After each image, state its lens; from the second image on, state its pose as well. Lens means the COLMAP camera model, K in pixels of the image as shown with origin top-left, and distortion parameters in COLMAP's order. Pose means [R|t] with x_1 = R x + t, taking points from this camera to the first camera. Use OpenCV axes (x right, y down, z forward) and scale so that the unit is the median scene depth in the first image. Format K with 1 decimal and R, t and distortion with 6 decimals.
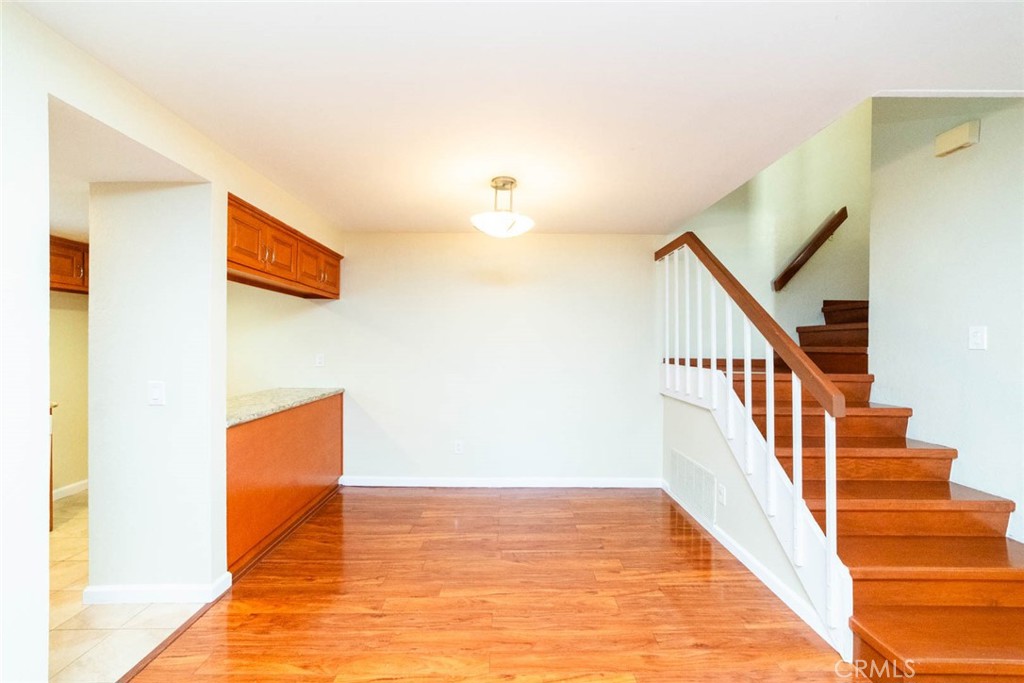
lens RADIAL K [[393.0, 0, 513.9], [0, 393.0, 343.0], [0, 0, 1]] dist [-0.020421, 0.006543]
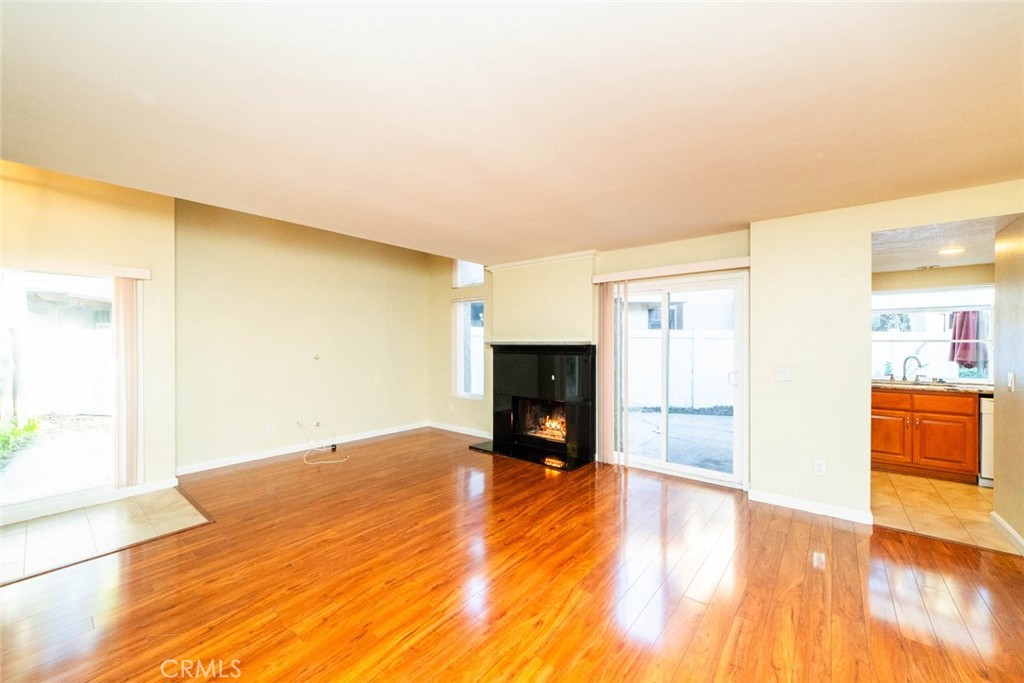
lens RADIAL K [[393.0, 0, 513.9], [0, 393.0, 343.0], [0, 0, 1]] dist [-0.020421, 0.006543]
pose [[-0.637380, -0.010900, -0.770473, 0.853729], [-0.010974, 0.999927, -0.005068, 0.018833], [0.770472, 0.005225, -0.637453, 0.390251]]
